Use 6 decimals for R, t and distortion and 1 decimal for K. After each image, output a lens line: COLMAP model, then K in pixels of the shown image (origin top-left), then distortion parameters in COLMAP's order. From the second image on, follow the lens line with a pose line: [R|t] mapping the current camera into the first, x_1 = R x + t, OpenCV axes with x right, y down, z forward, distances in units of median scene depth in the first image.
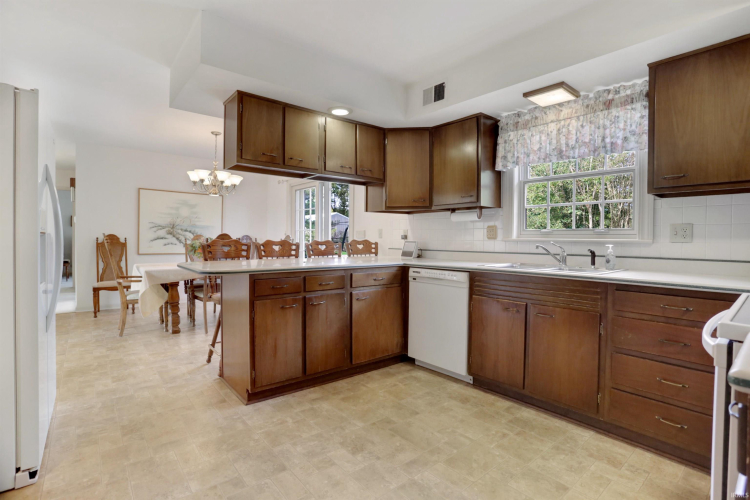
lens RADIAL K [[370.7, 0, 379.0], [0, 370.7, 246.1], [0, 0, 1]] dist [0.000585, 0.001641]
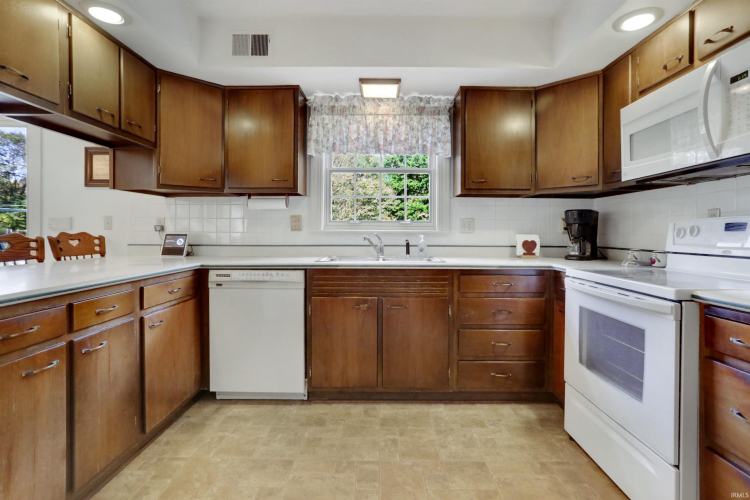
lens RADIAL K [[378.5, 0, 375.1], [0, 378.5, 236.6], [0, 0, 1]] dist [-0.054529, 0.048565]
pose [[0.658687, -0.014458, 0.752278, -0.302657], [0.016765, 0.999849, 0.004537, -0.006925], [-0.752230, 0.009624, 0.658830, 0.319371]]
